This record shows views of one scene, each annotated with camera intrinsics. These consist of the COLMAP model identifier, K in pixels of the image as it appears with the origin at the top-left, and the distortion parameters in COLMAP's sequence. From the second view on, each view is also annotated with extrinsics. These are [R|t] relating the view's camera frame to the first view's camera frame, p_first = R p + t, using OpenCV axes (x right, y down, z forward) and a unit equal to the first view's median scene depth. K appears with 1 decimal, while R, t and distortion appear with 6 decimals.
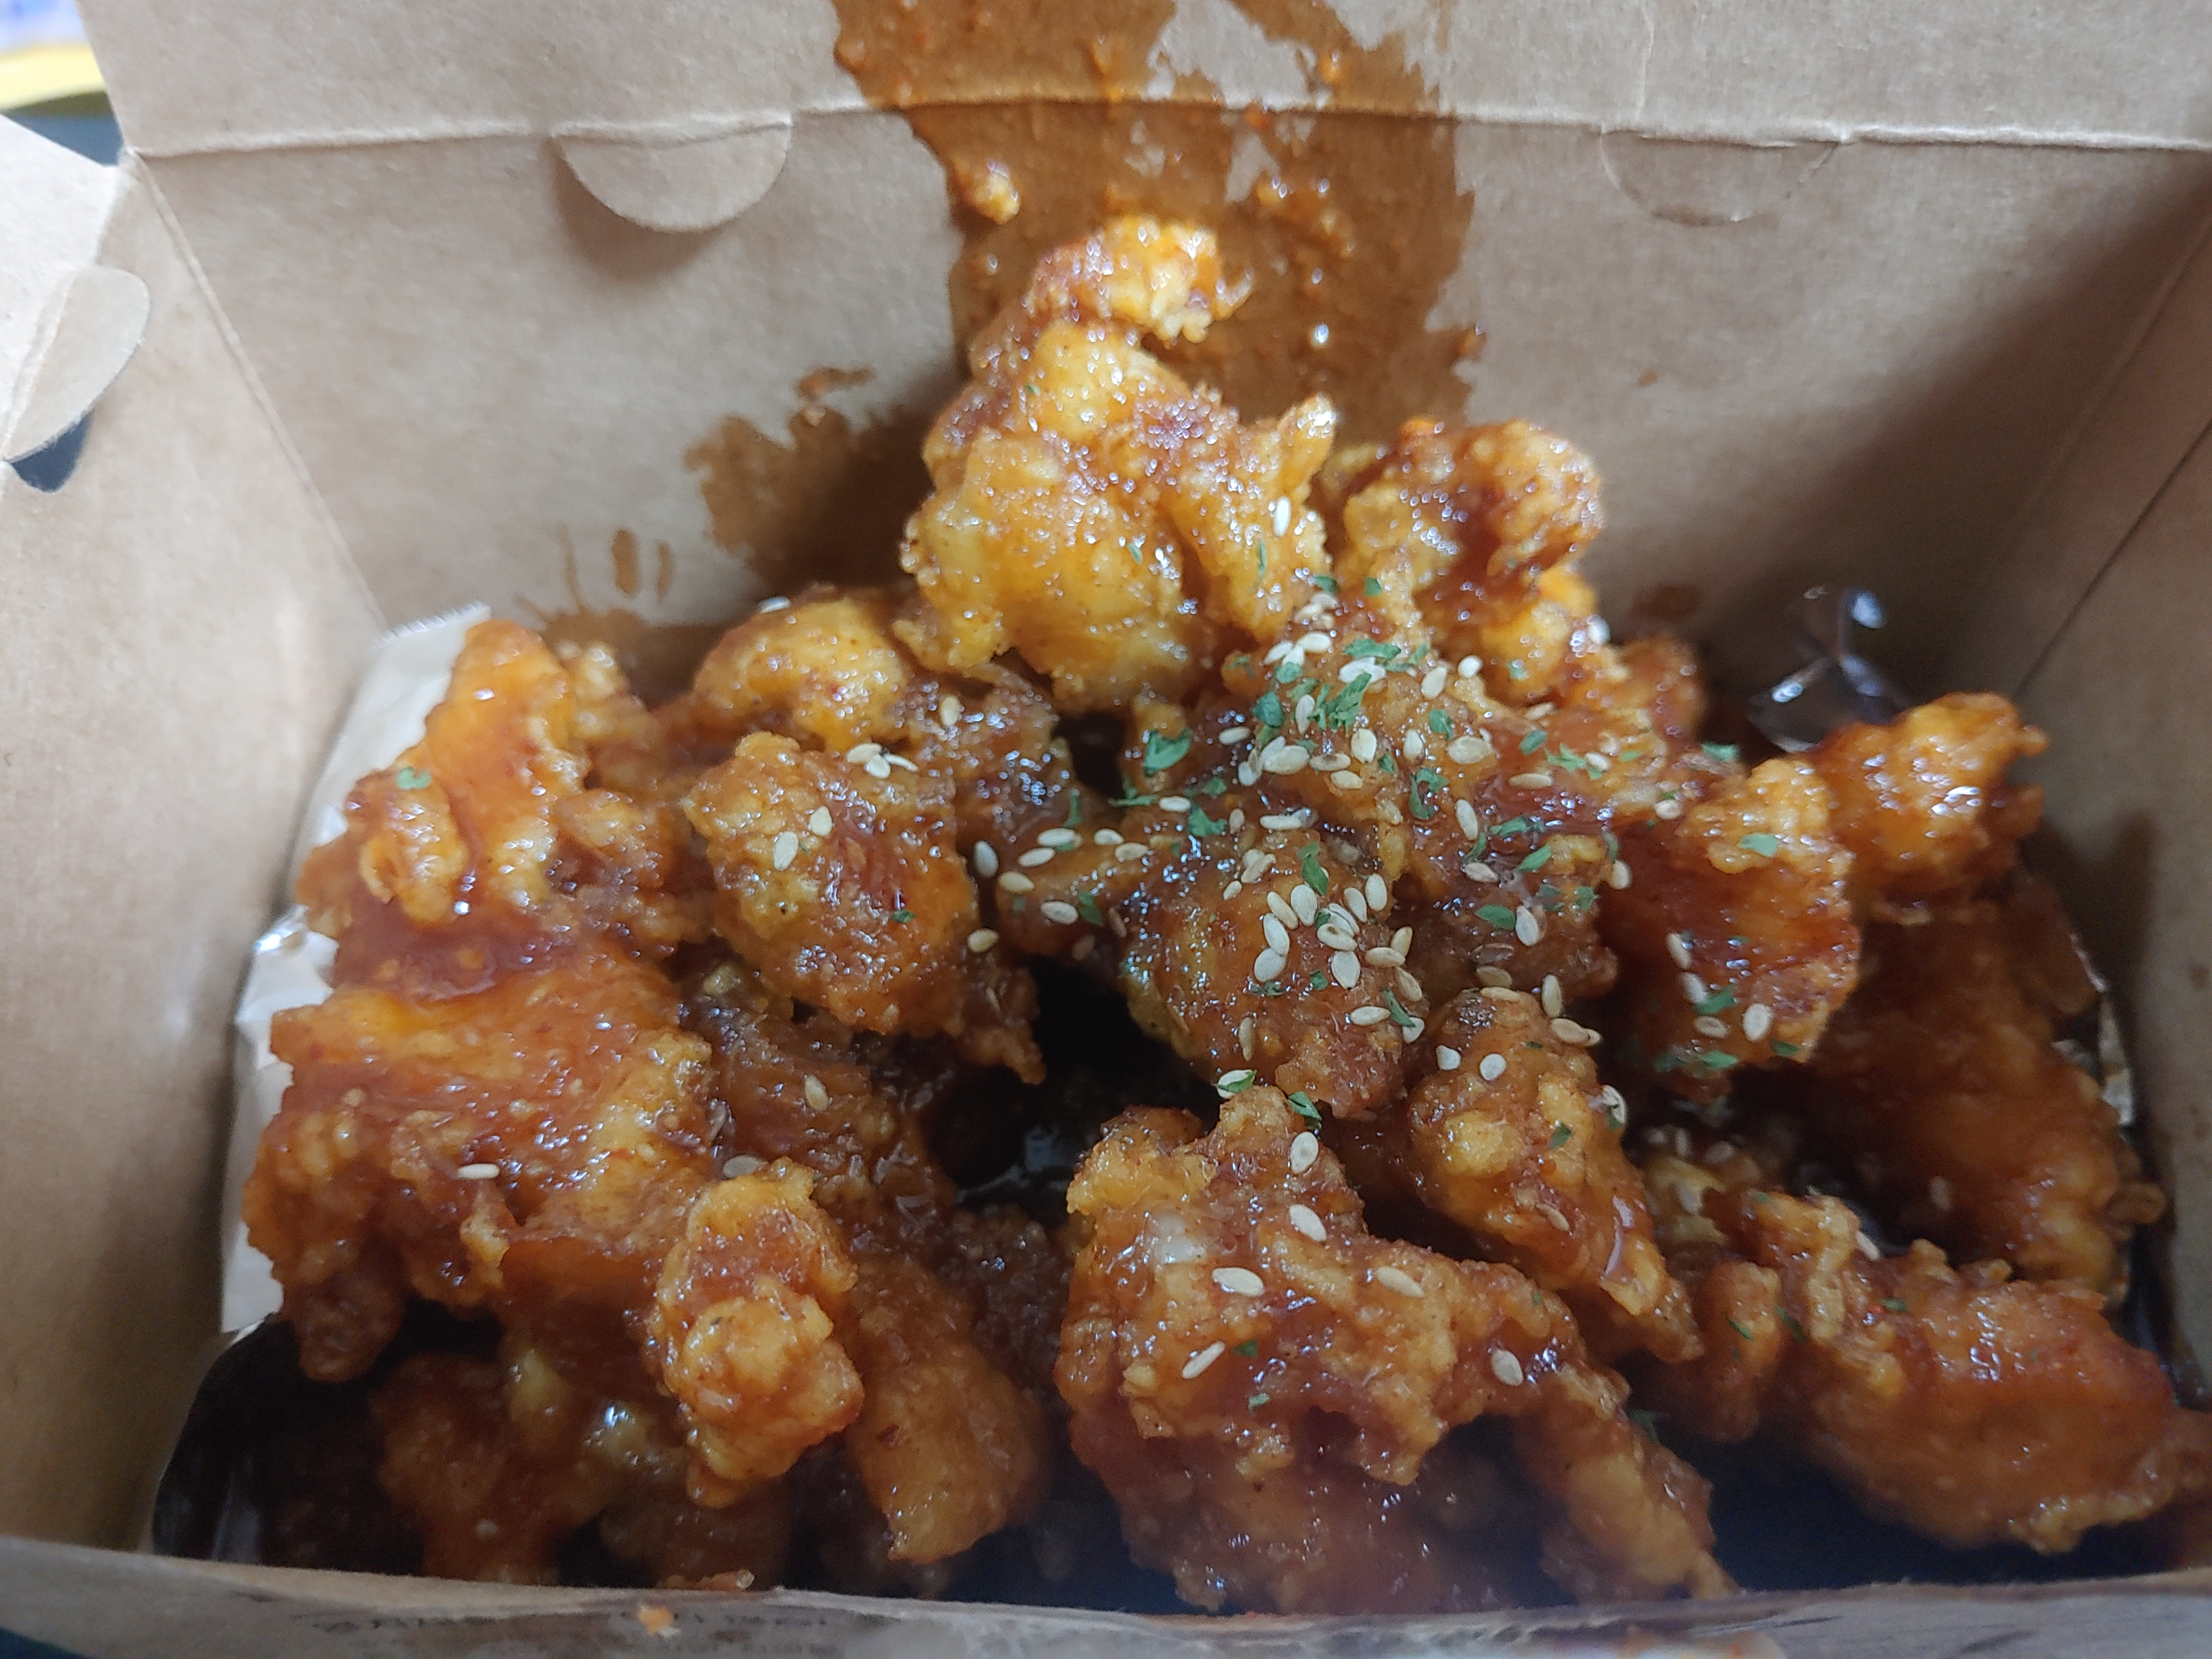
lens RADIAL K [[1794.2, 0, 1106.0], [0, 1794.2, 829.5], [0, 0, 1]] dist [-0.000464, 0.002206]
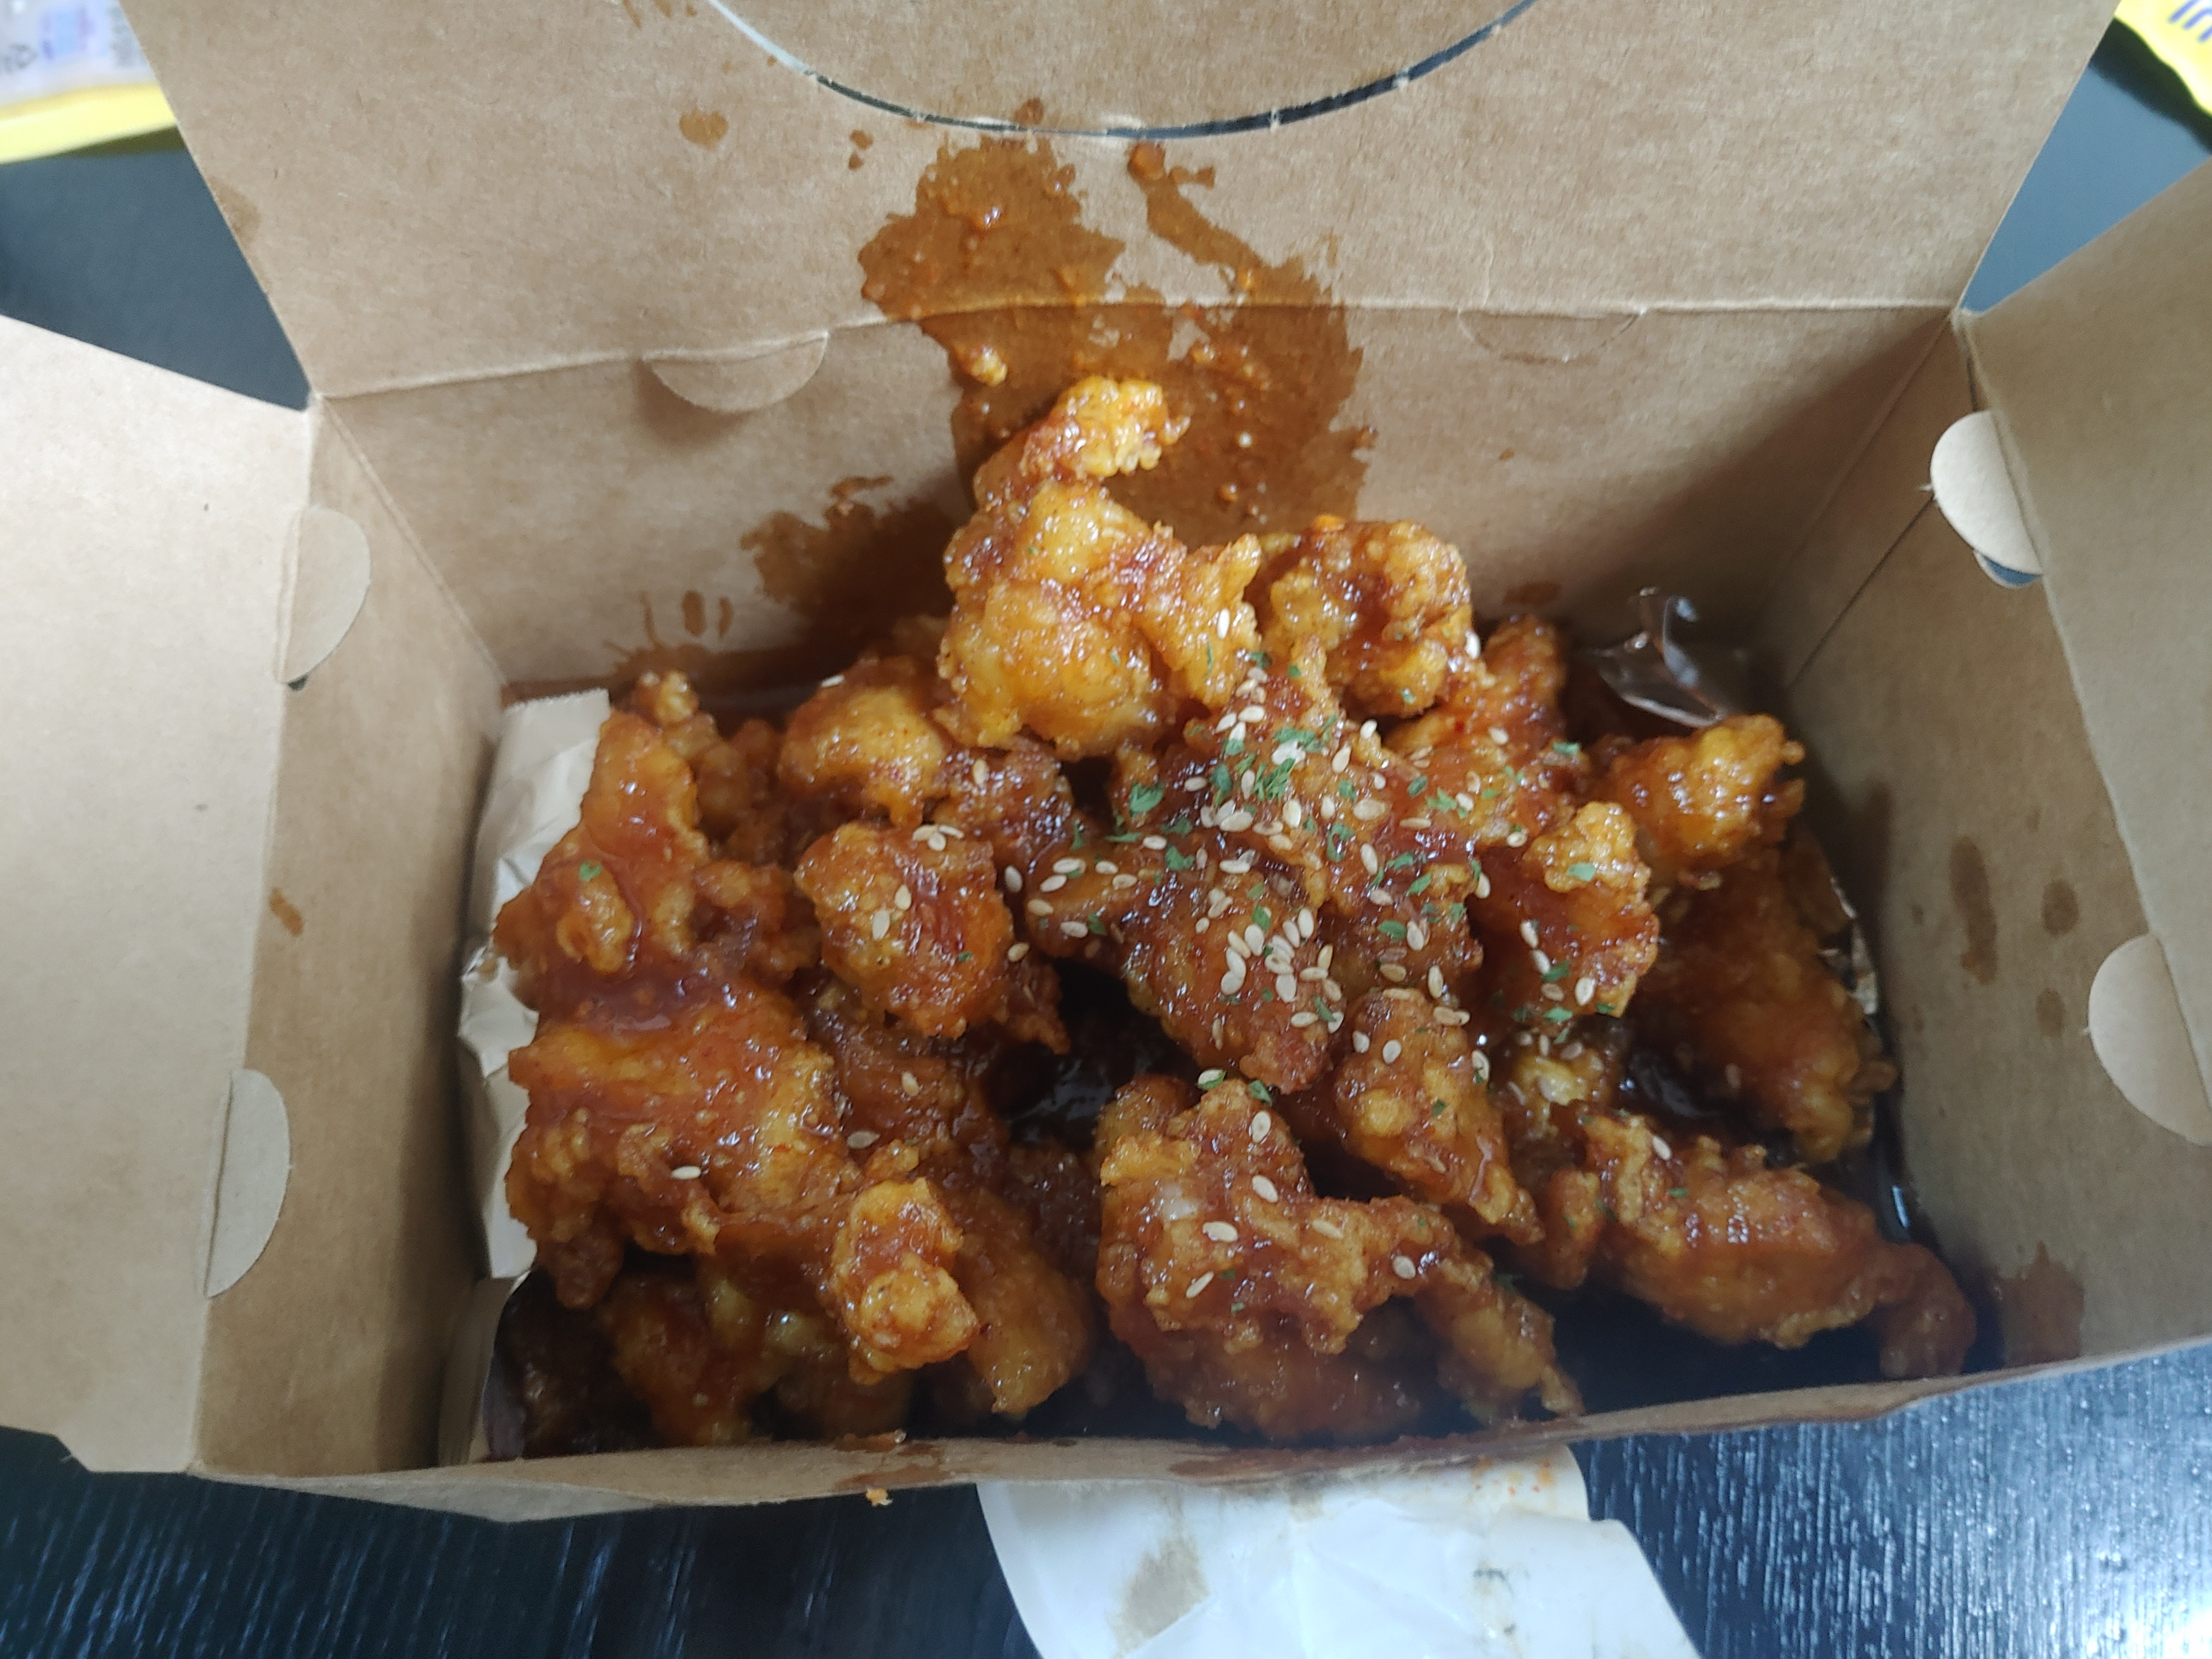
lens RADIAL K [[1667.4, 0, 1100.9], [0, 1667.4, 828.8], [0, 0, 1]] dist [0.093365, -0.256640]
pose [[0.998099, -0.058936, 0.018014, -0.024225], [0.056046, 0.989610, 0.132401, -0.197891], [-0.025630, -0.131140, 0.991032, -0.245156]]
